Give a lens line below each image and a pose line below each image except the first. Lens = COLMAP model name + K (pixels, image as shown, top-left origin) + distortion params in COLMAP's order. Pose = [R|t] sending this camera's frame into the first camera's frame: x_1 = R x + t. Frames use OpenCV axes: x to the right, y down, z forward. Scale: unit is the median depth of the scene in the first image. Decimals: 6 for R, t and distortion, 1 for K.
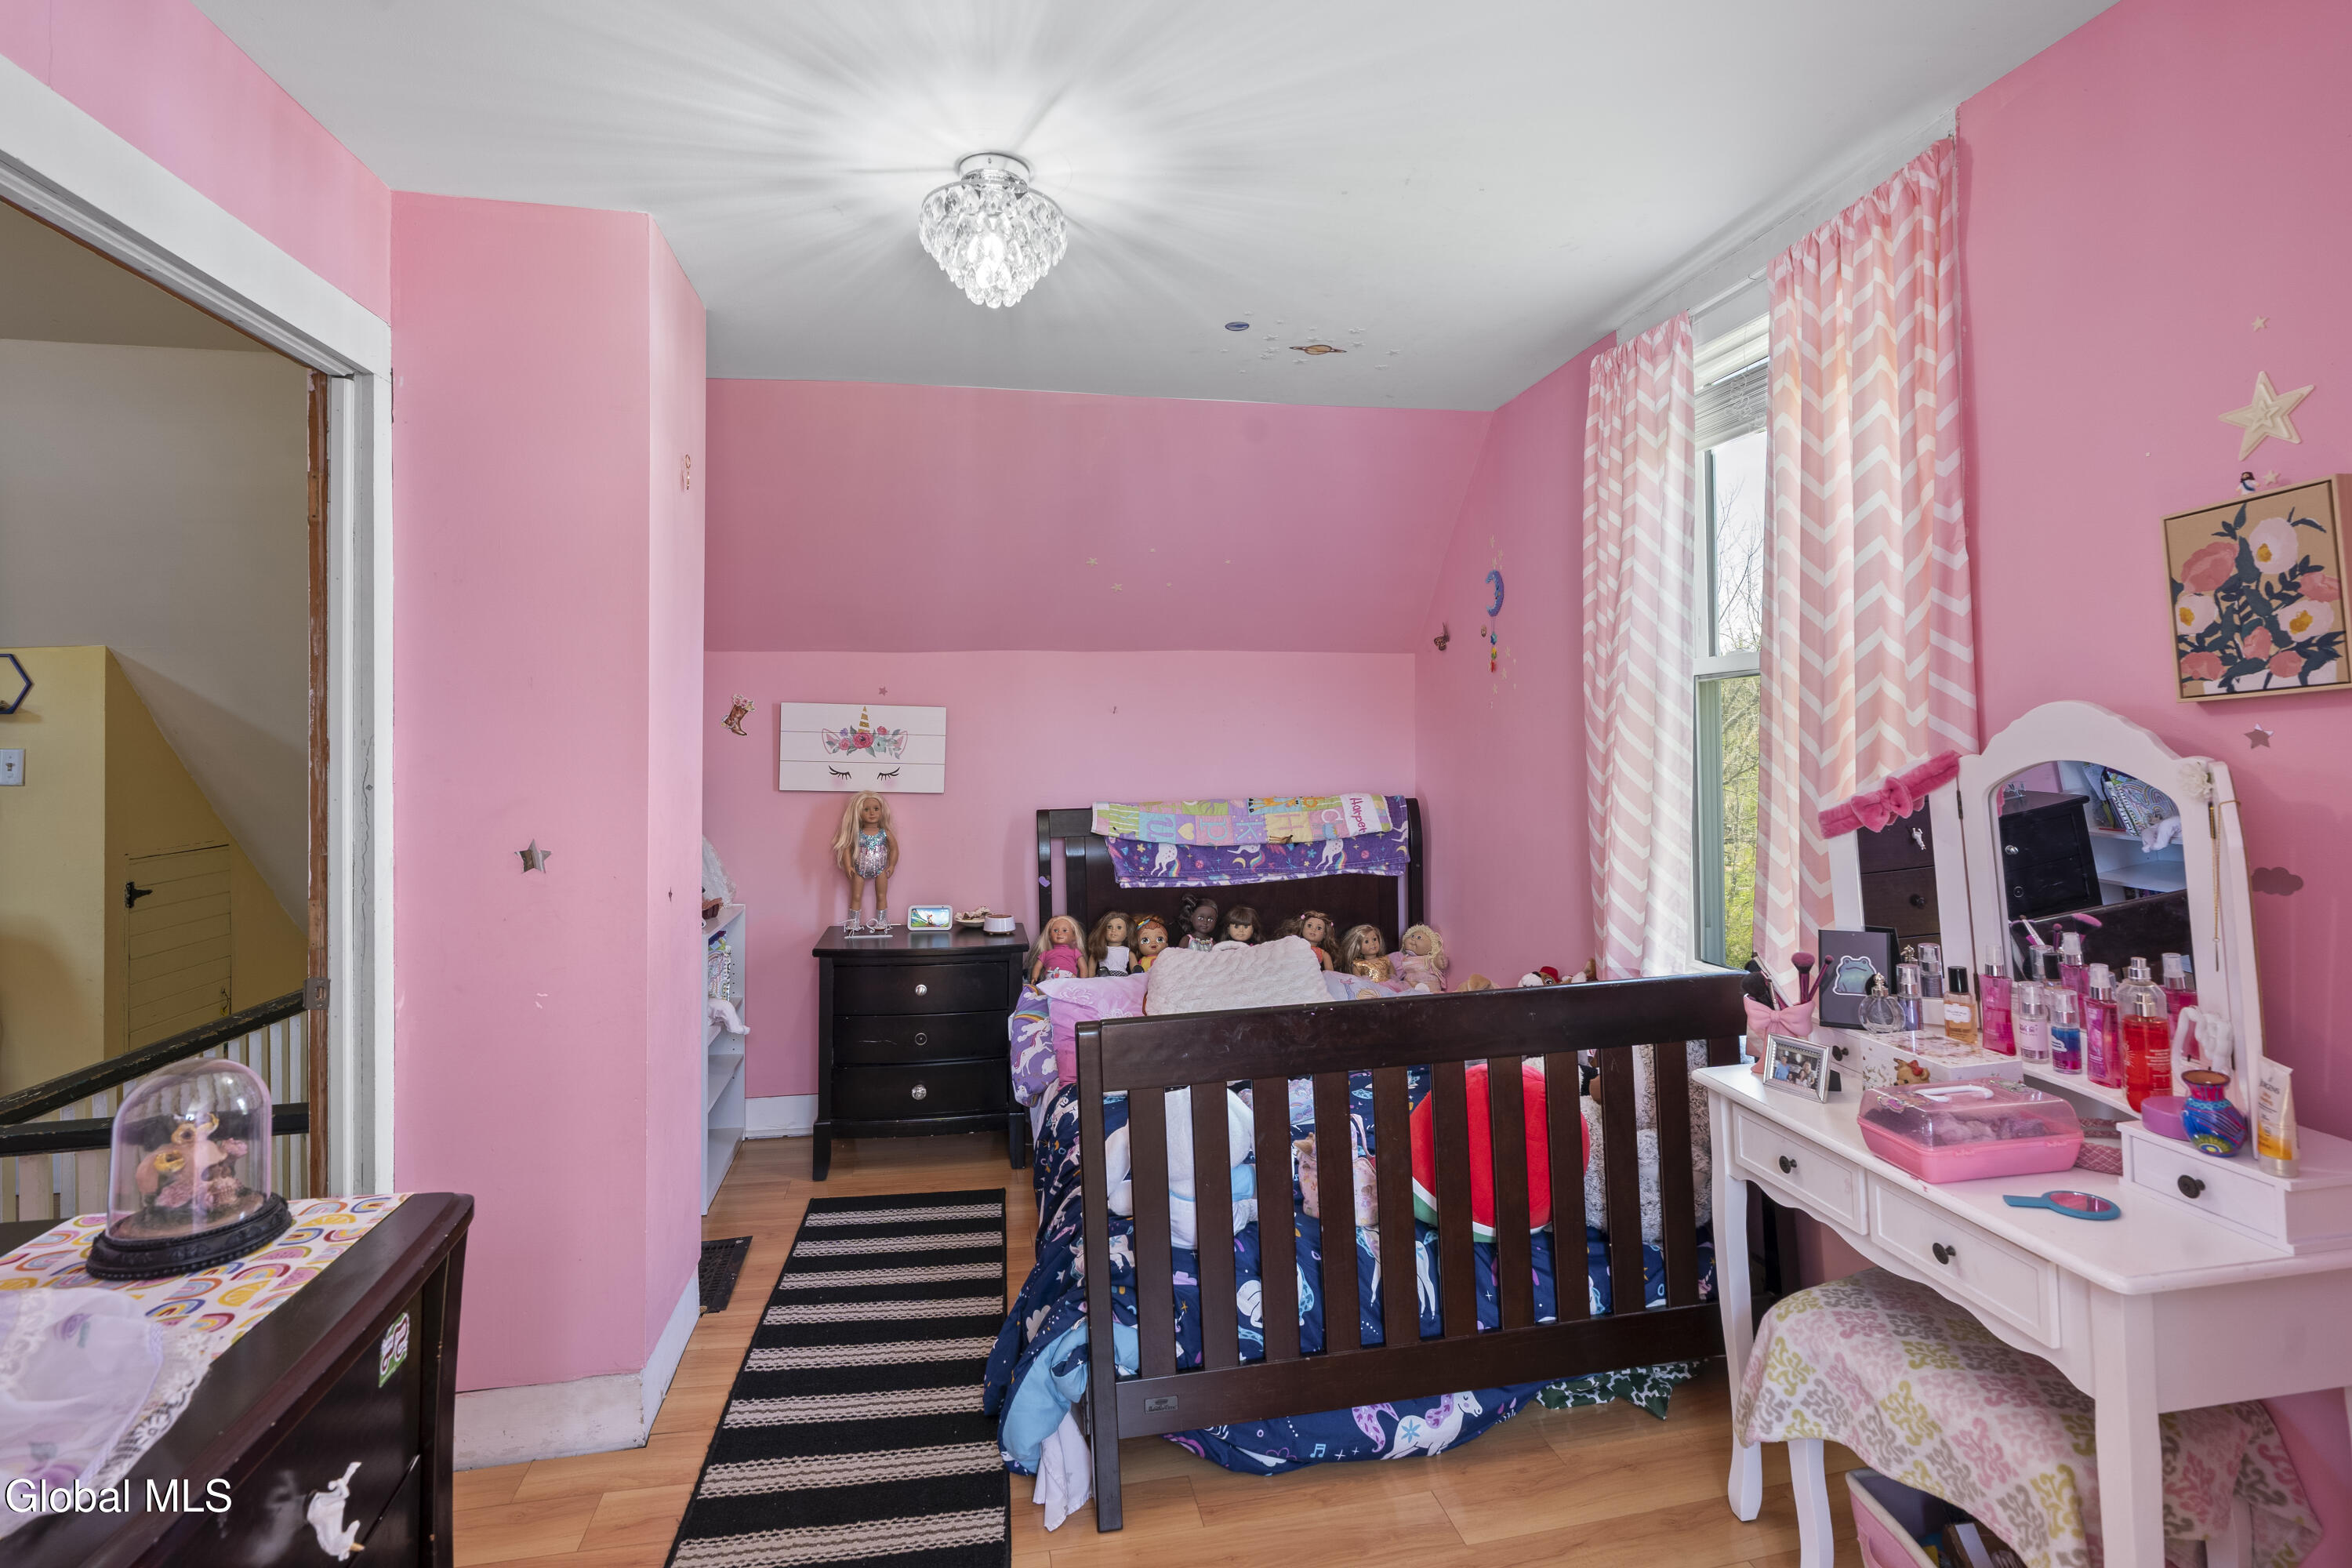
lens RADIAL K [[1147.3, 0, 1175.3], [0, 1147.3, 776.4], [0, 0, 1]] dist [-0.001485, 0.000816]
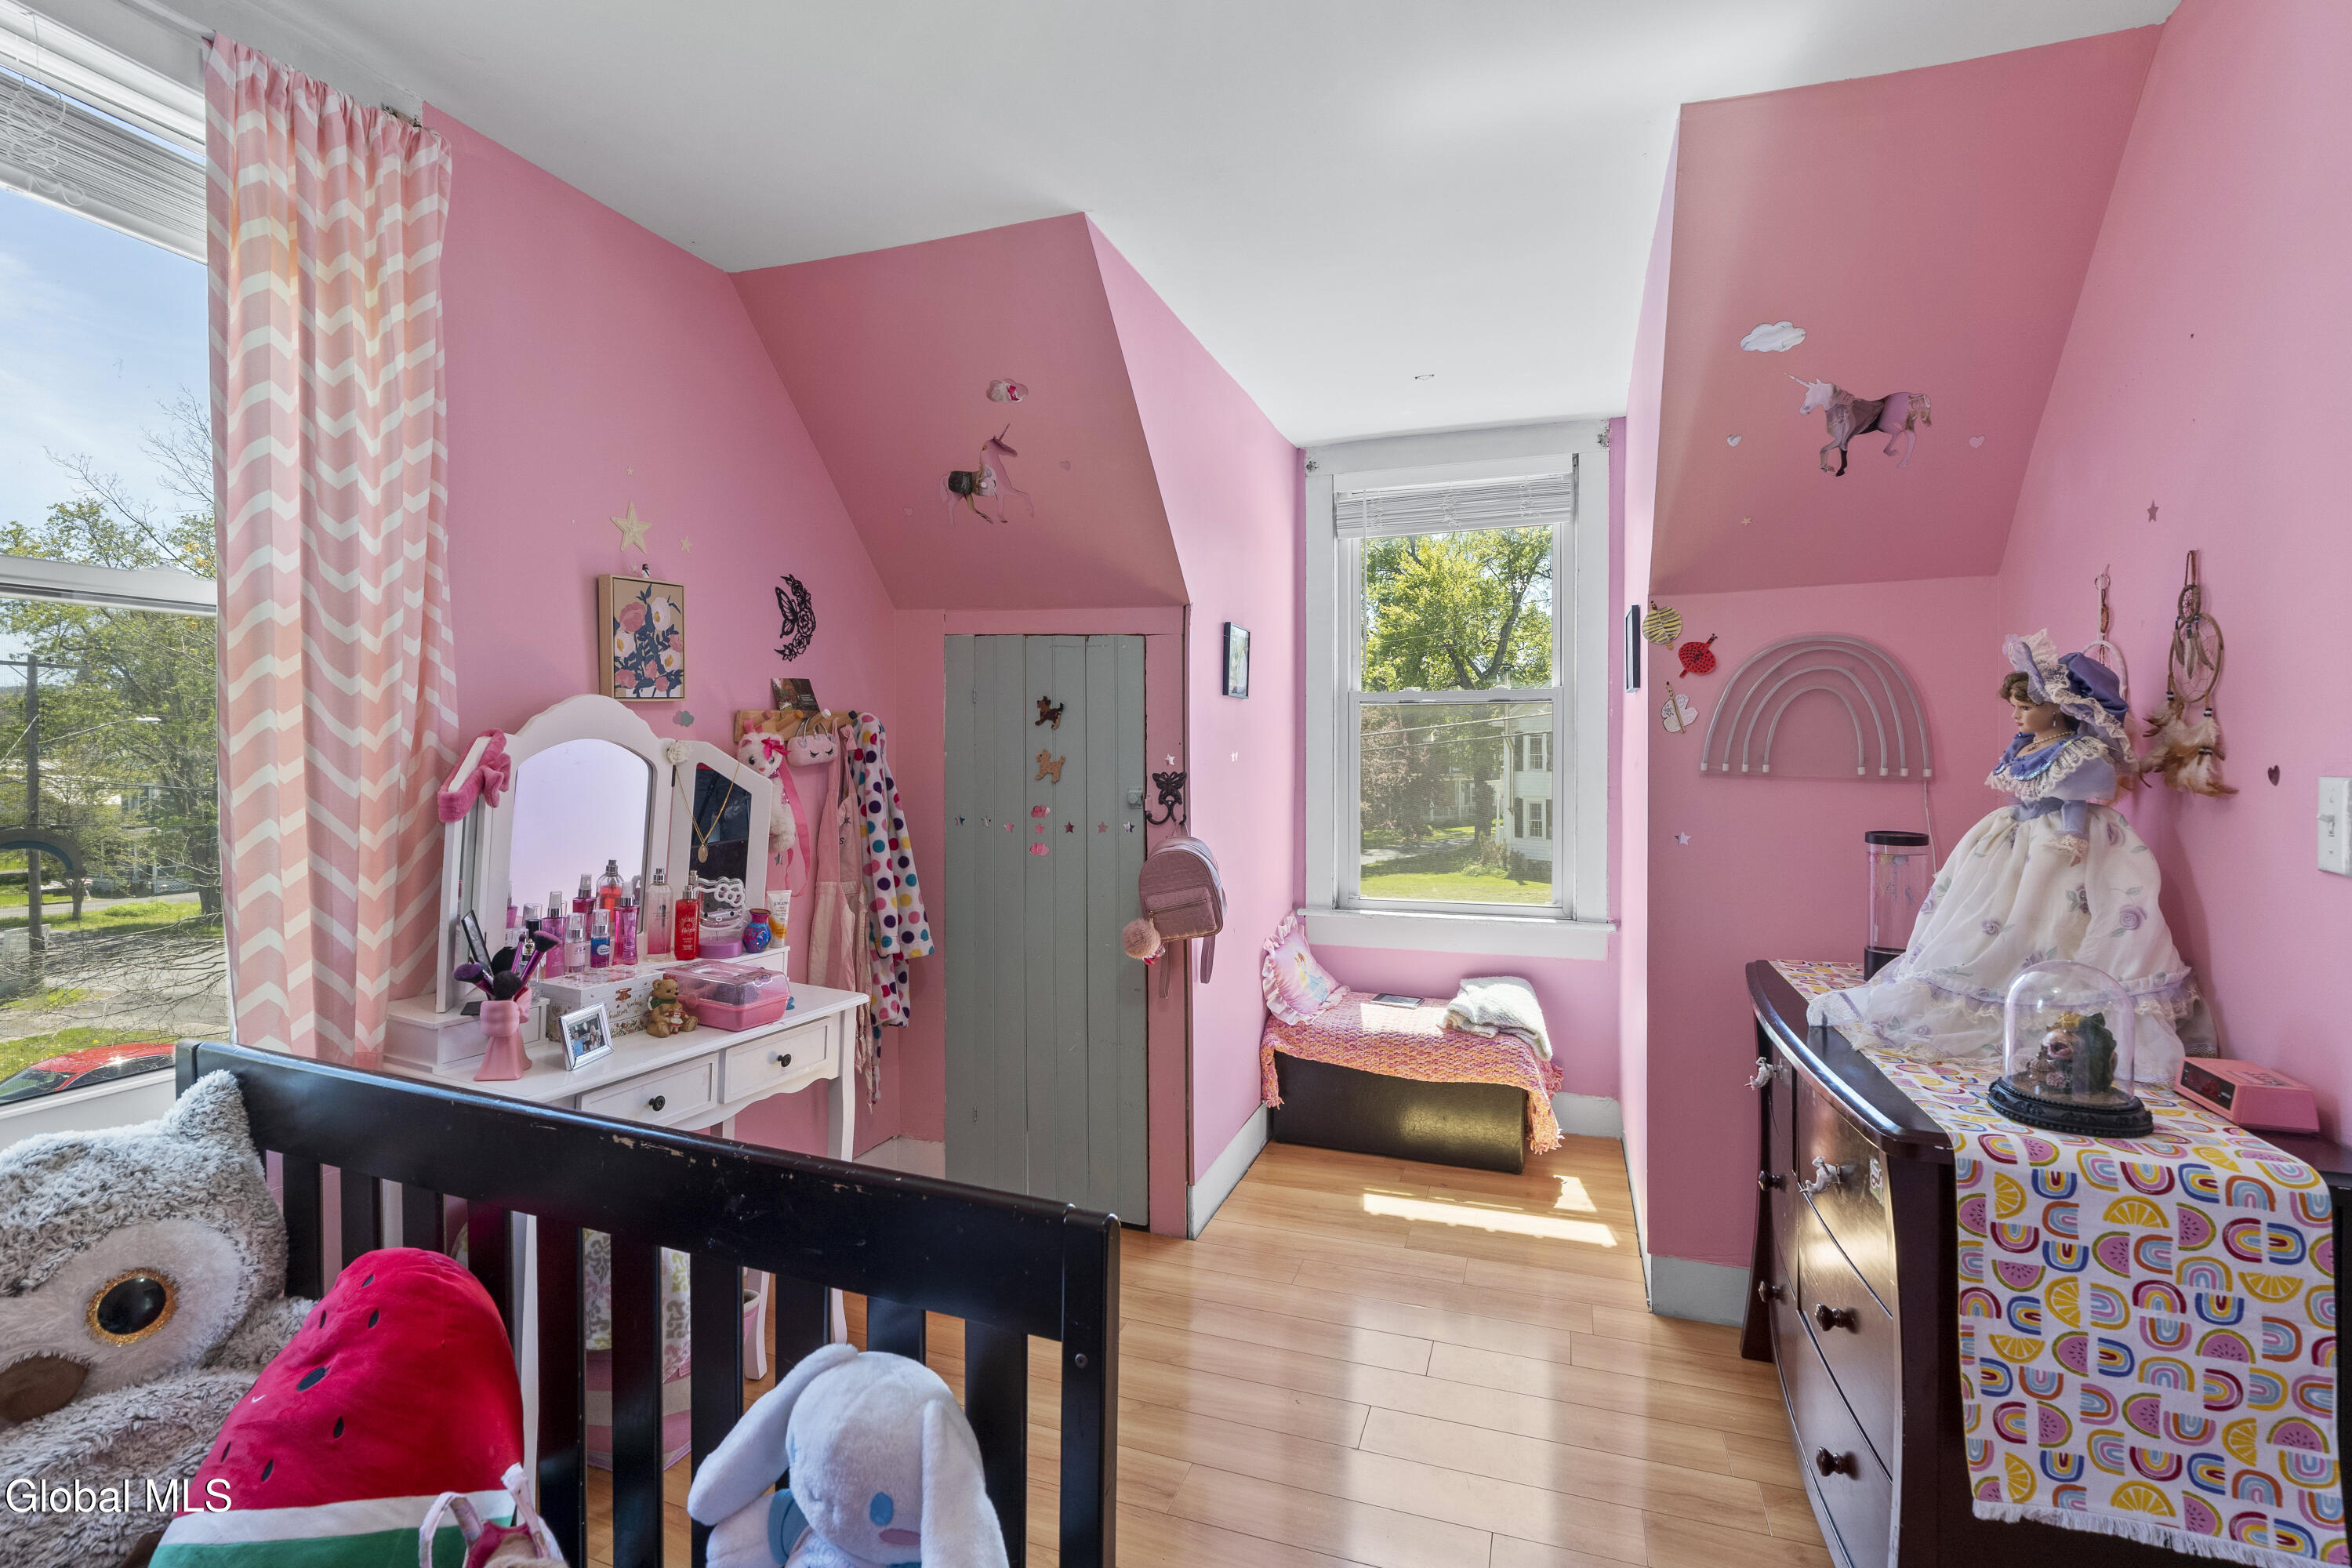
lens RADIAL K [[1082.4, 0, 1177.3], [0, 1082.4, 779.0], [0, 0, 1]] dist [-0.007124, 0.002144]
pose [[-0.872236, -0.002724, 0.489078, -0.490461], [0.018858, 0.999054, 0.039197, -0.004070], [-0.488722, 0.043412, -0.871359, 1.994222]]
